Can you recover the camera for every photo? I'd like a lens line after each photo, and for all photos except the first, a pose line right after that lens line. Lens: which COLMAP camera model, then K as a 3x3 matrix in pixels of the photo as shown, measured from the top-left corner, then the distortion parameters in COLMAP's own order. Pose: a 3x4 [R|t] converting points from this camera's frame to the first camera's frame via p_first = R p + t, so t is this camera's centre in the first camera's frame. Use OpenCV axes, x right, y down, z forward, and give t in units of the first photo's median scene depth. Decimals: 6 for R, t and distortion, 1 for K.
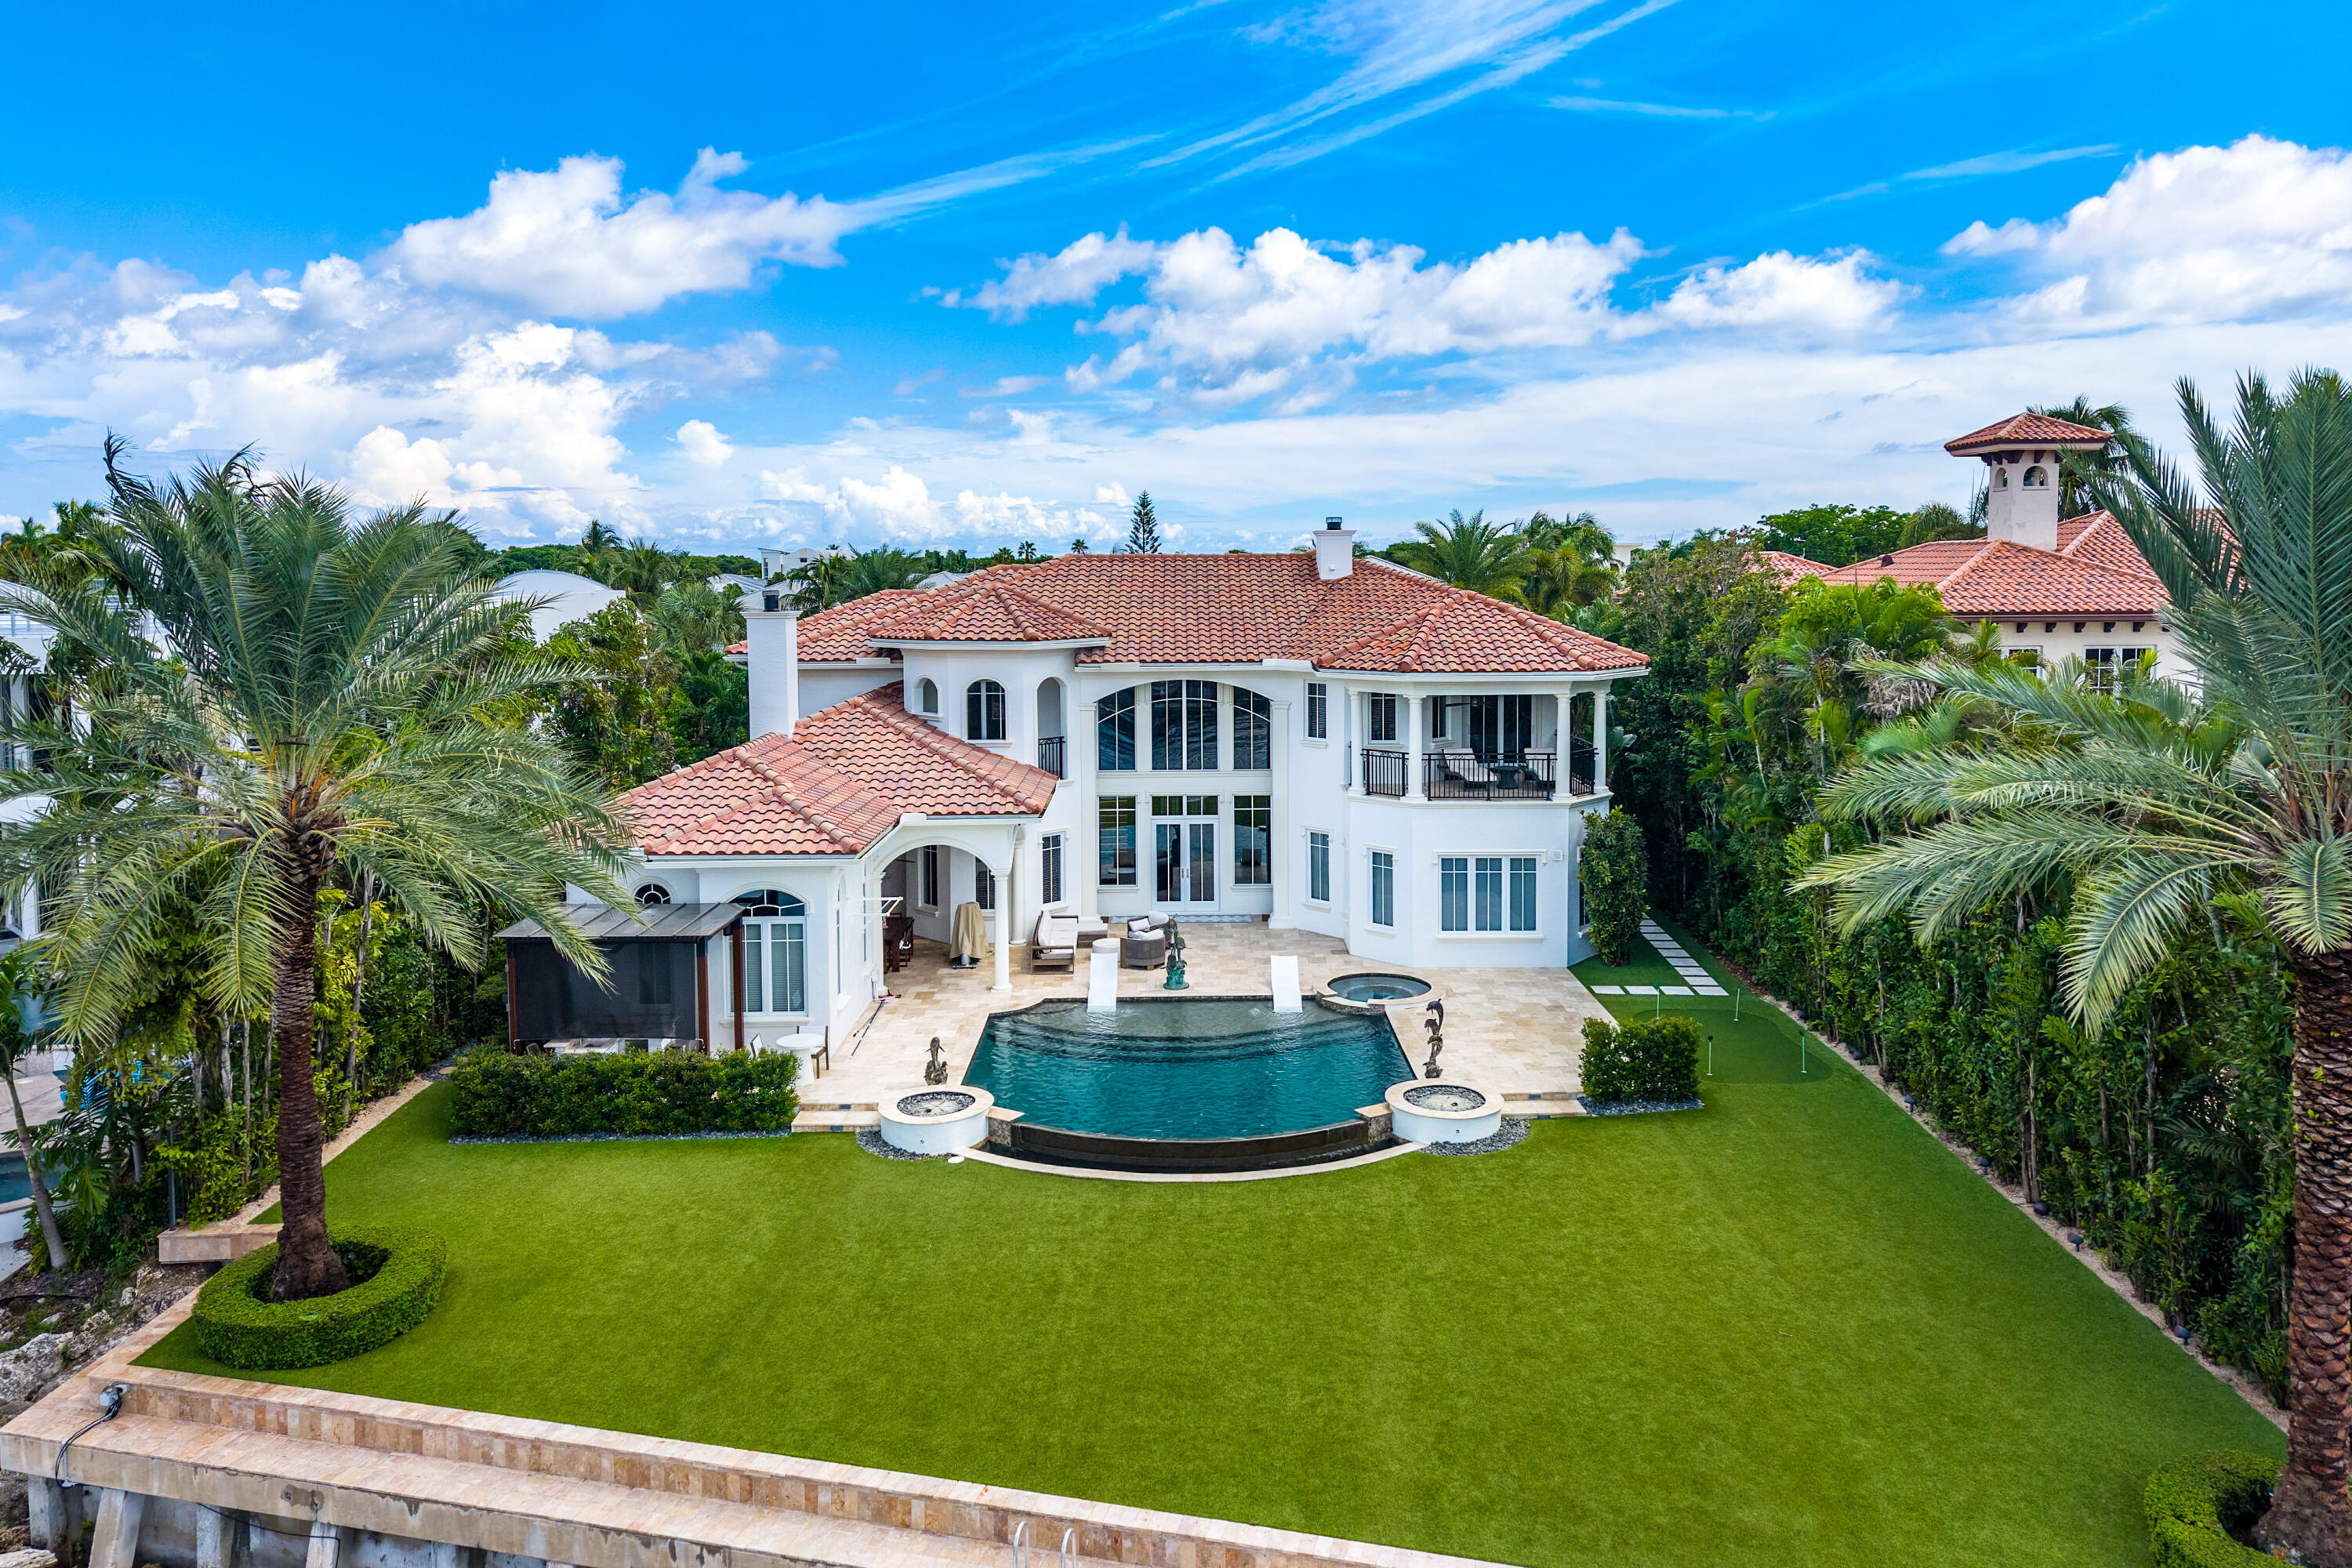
lens RADIAL K [[1795.8, 0, 1176.0], [0, 1795.8, 784.0], [0, 0, 1]] dist [0.004020, 0.003525]
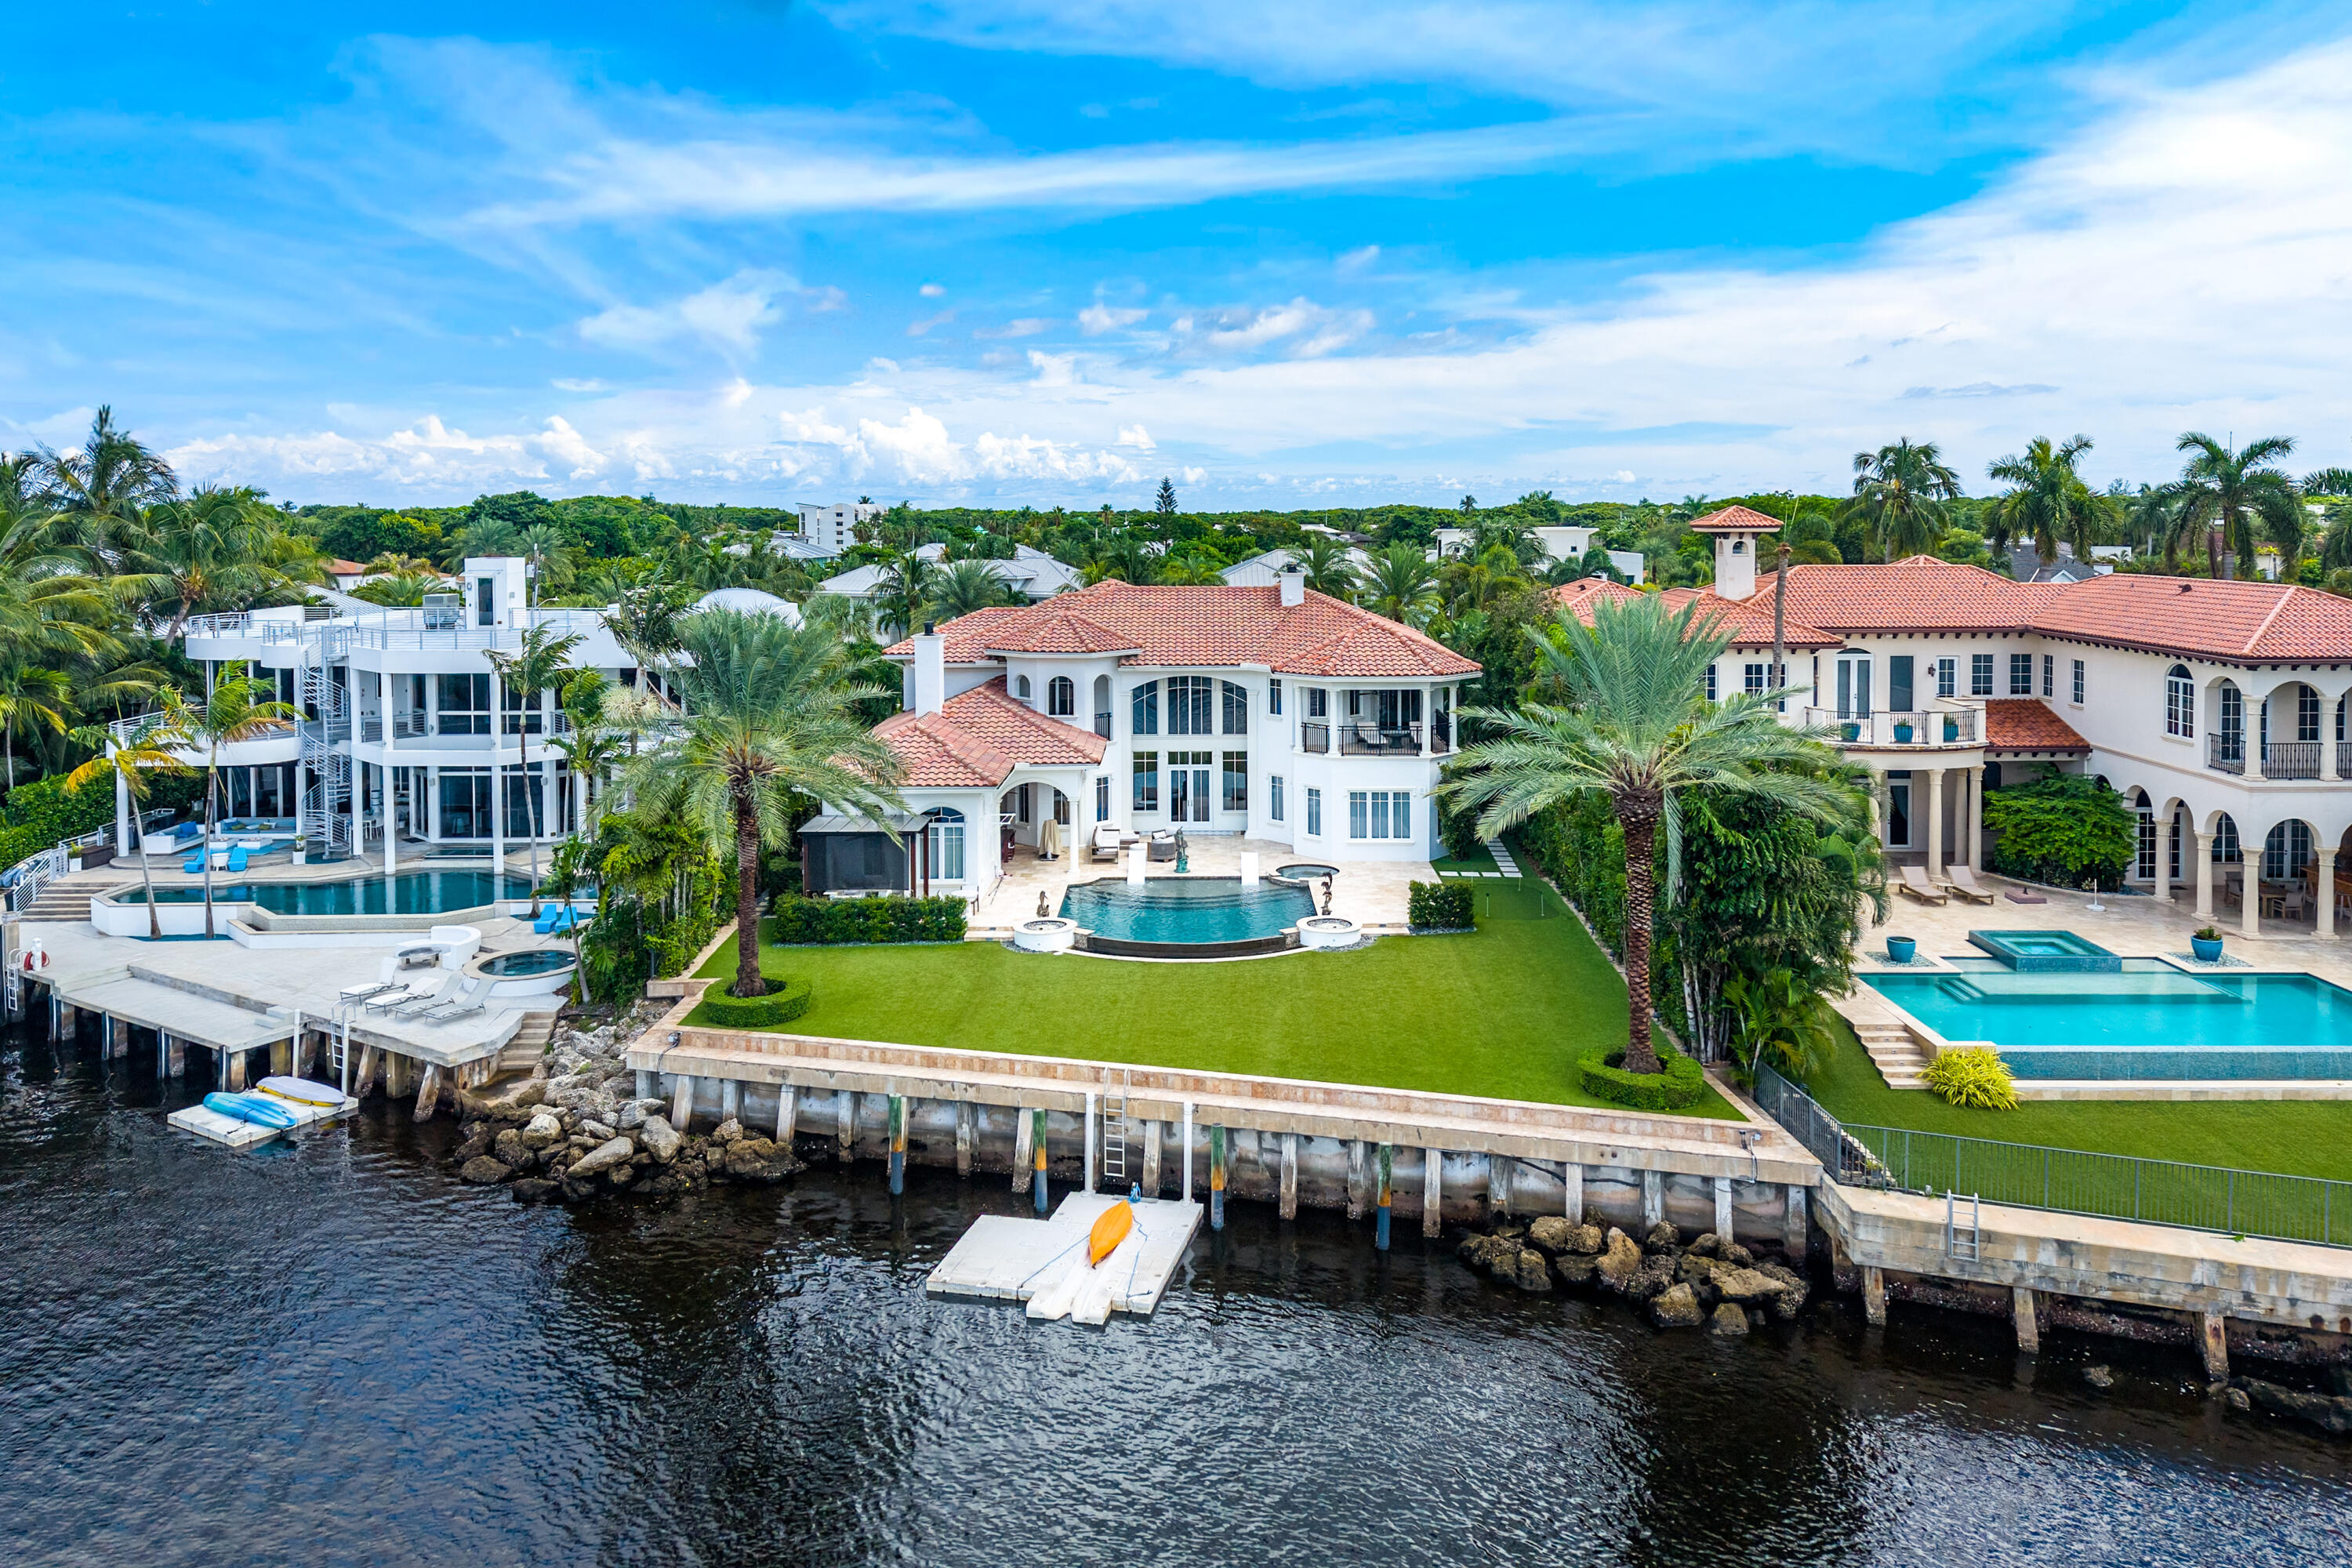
lens RADIAL K [[1795.8, 0, 1176.0], [0, 1795.8, 784.0], [0, 0, 1]] dist [0.004020, 0.003525]
pose [[0.999917, 0.004416, -0.012095, 0.012978], [-0.004060, 0.999561, 0.029344, -0.011777], [0.012220, -0.029292, 0.999496, -0.577485]]
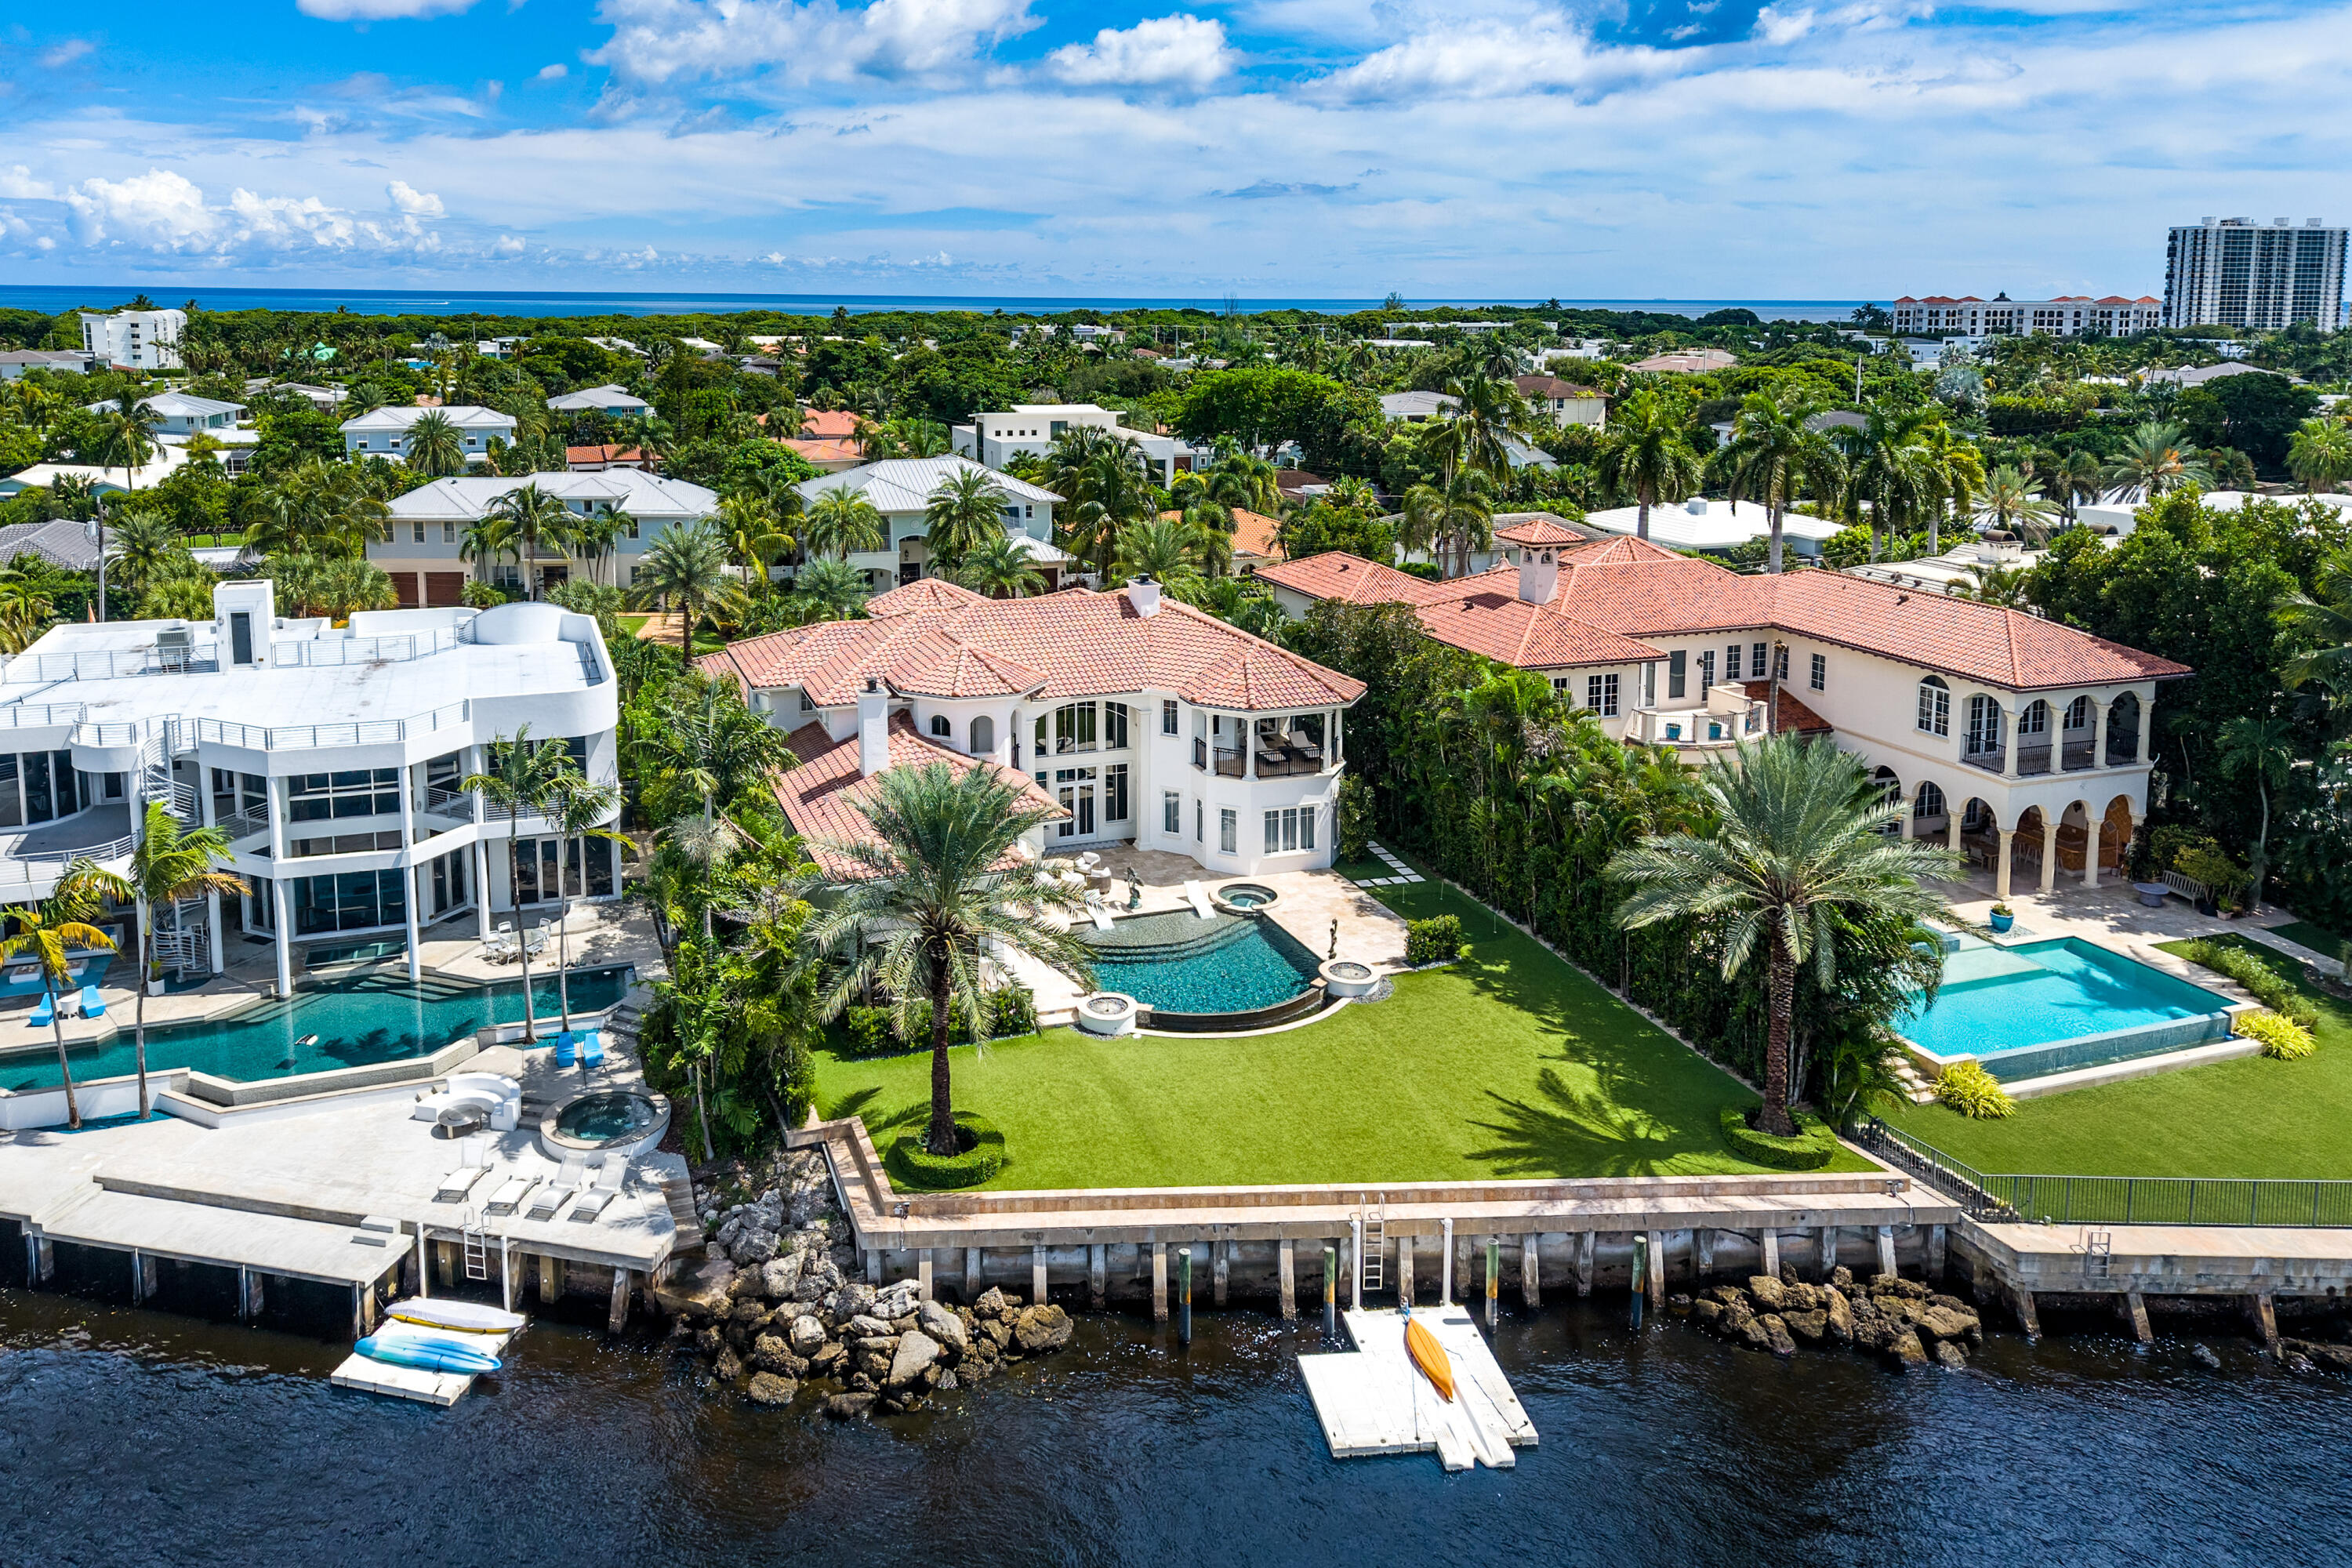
lens RADIAL K [[1807.4, 0, 1135.5], [0, 1807.4, 630.3], [0, 0, 1]] dist [0.039753, -0.057439]
pose [[0.943151, -0.048458, 0.328812, -0.518052], [0.027470, 0.997295, 0.068182, -0.247964], [-0.331226, -0.055274, 0.941931, -0.564291]]
